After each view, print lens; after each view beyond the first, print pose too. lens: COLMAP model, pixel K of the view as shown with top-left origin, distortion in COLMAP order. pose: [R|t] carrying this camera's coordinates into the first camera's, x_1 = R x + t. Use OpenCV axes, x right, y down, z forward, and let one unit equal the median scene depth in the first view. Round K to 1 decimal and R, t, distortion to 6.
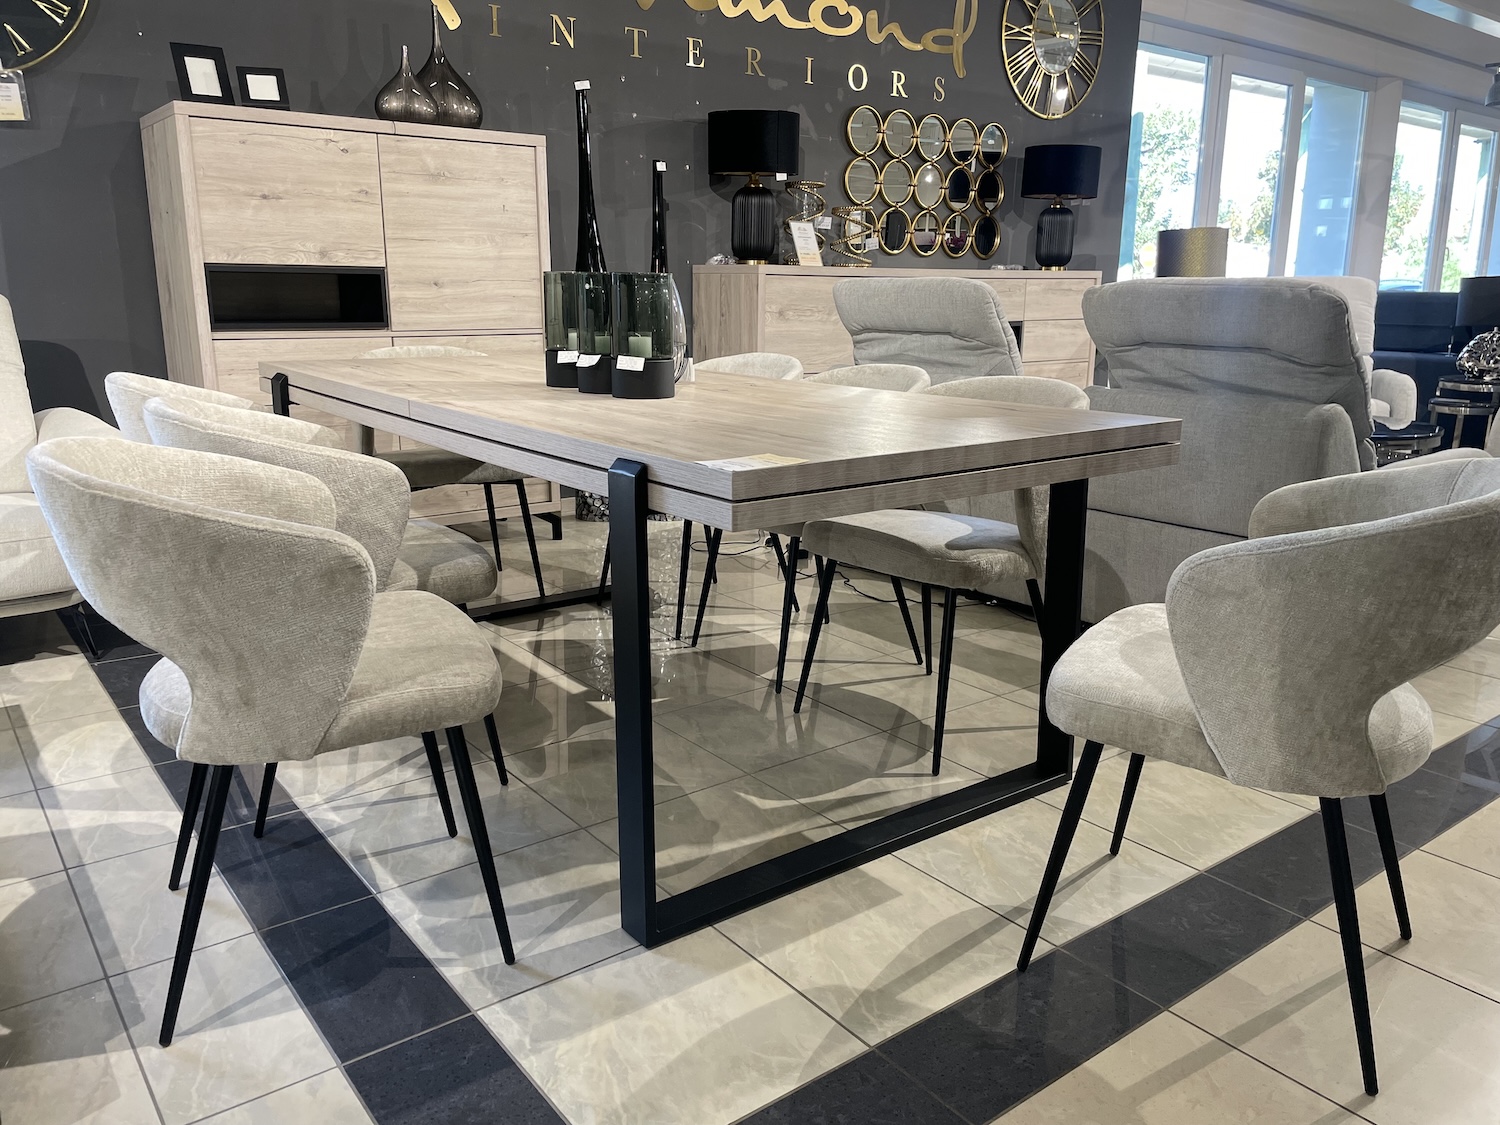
lens RADIAL K [[1158.2, 0, 751.3], [0, 1158.2, 551.7], [0, 0, 1]] dist [0.086988, -0.119040]
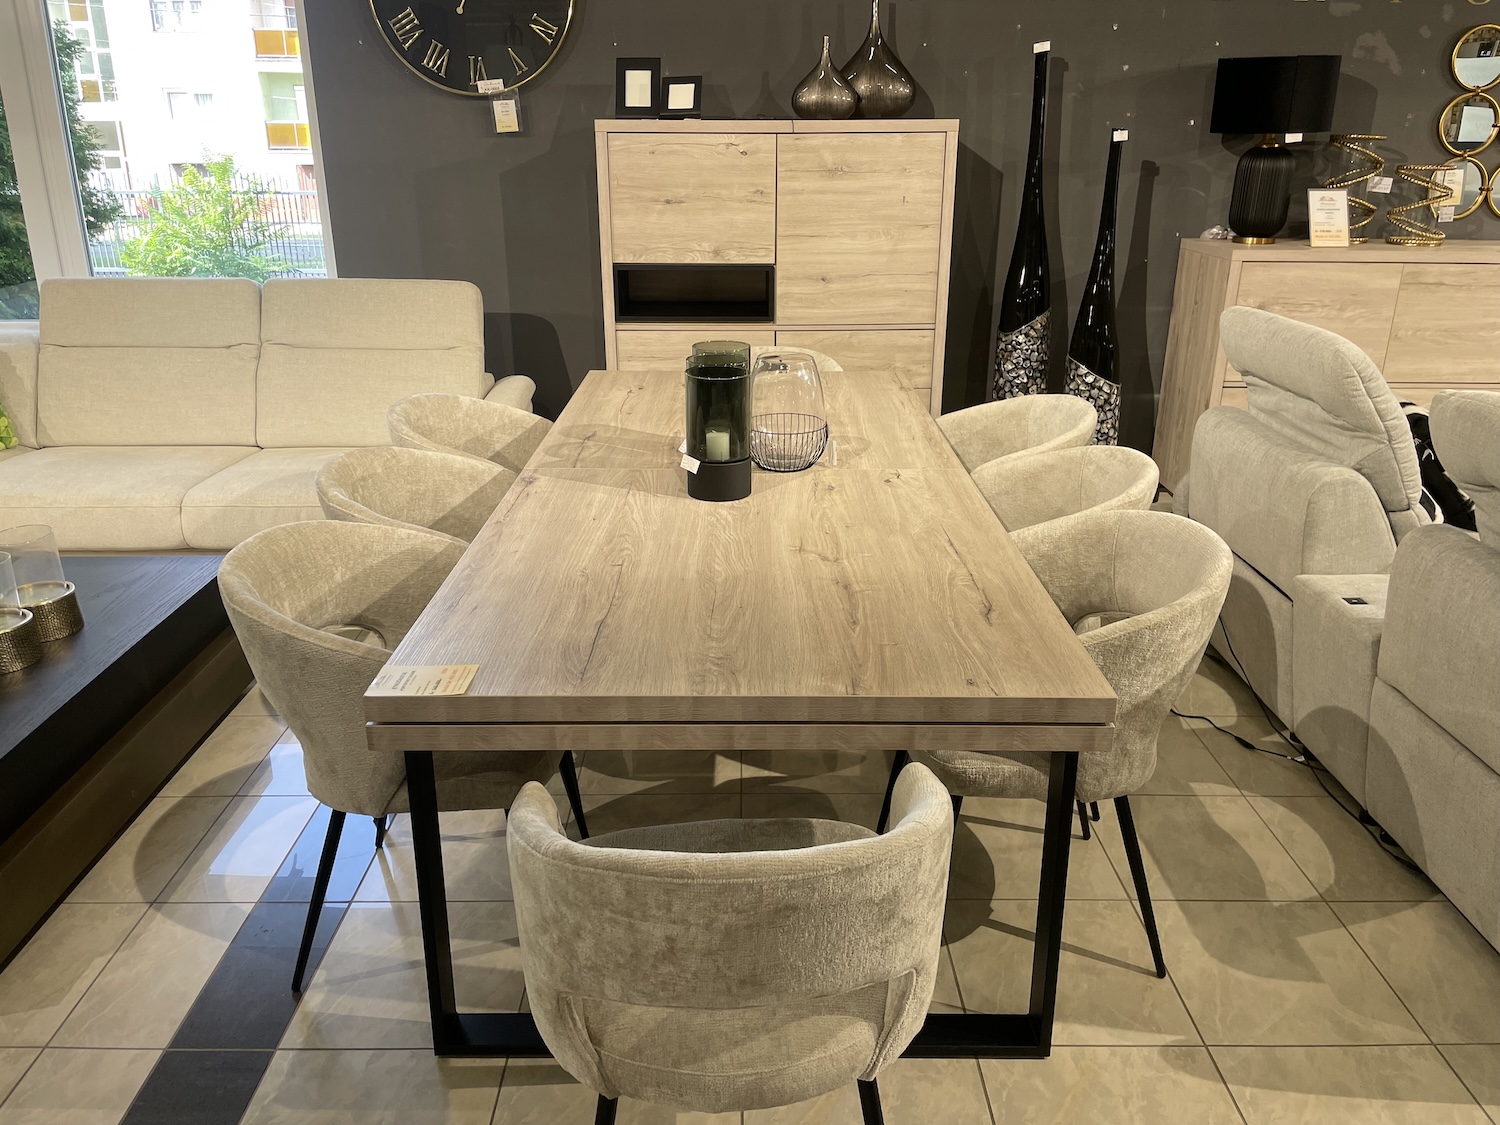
lens RADIAL K [[1155.8, 0, 740.5], [0, 1155.8, 547.3], [0, 0, 1]] dist [0.097246, -0.137178]
pose [[0.792032, 0.195997, -0.578162, 0.321221], [-0.130266, 0.979509, 0.153601, -0.157005], [0.596420, -0.046342, 0.801334, 0.149493]]
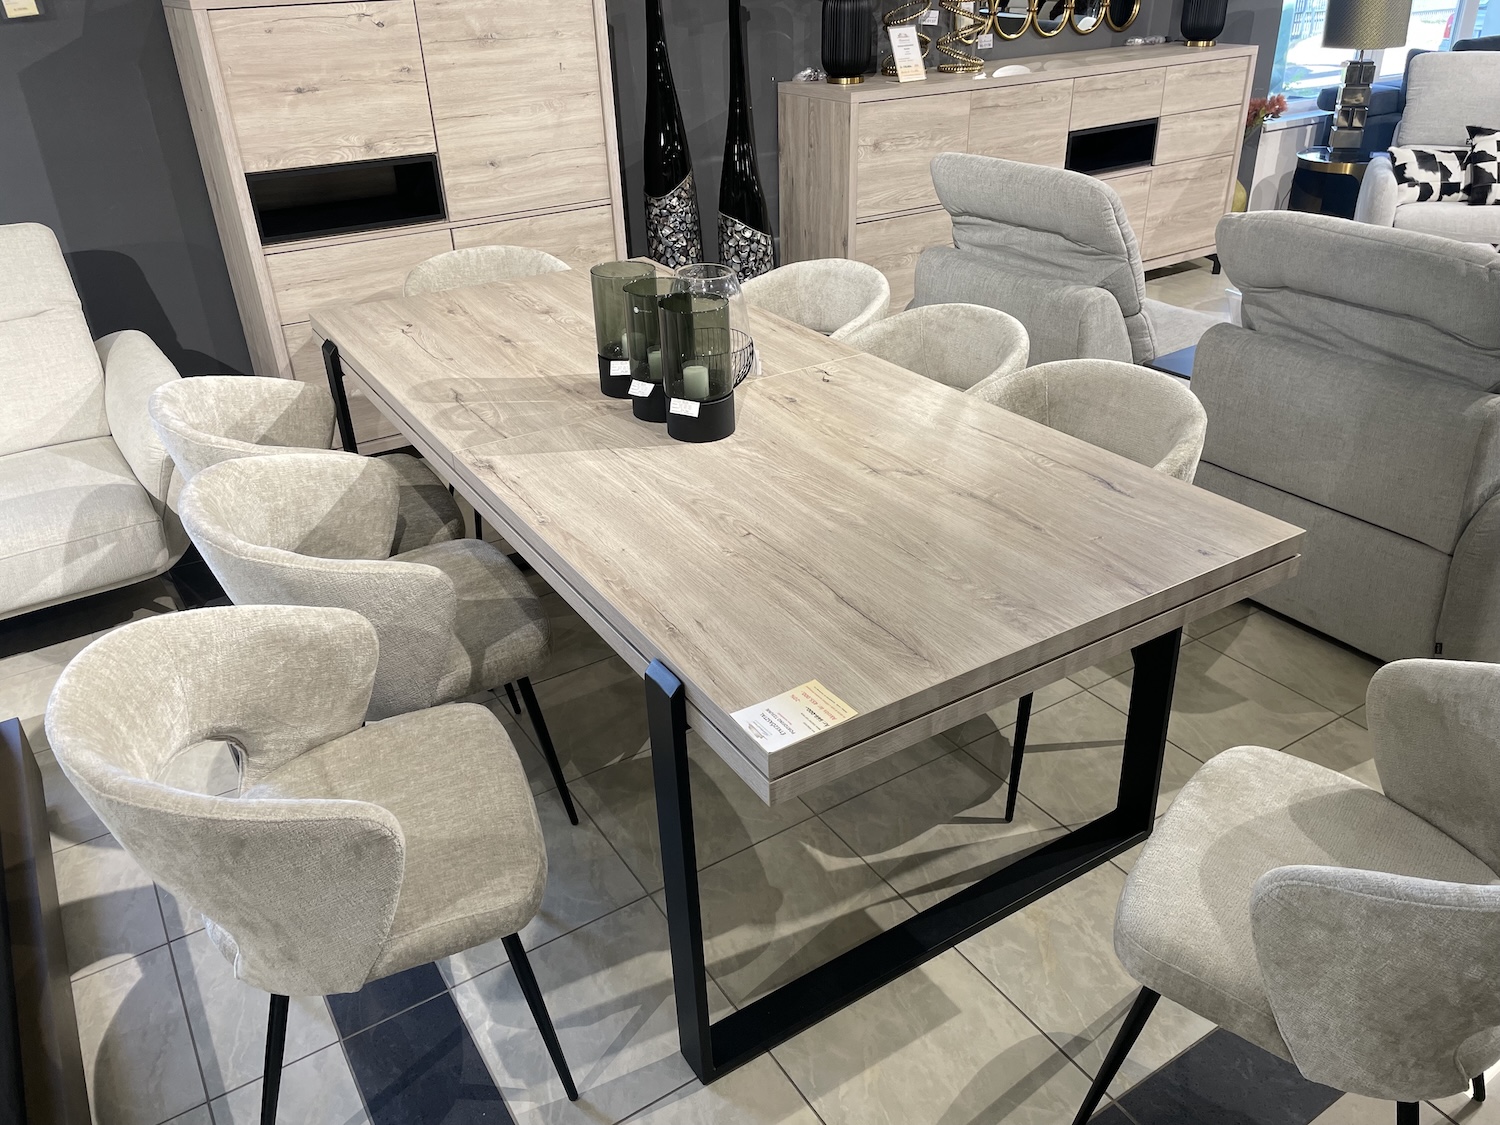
lens RADIAL K [[1156.3, 0, 745.8], [0, 1156.3, 555.8], [0, 0, 1]] dist [0.087518, -0.124686]
pose [[0.995190, 0.008523, -0.097595, 0.020978], [0.017397, 0.964999, 0.261675, -0.180681], [0.096409, -0.262114, 0.960209, 0.064086]]
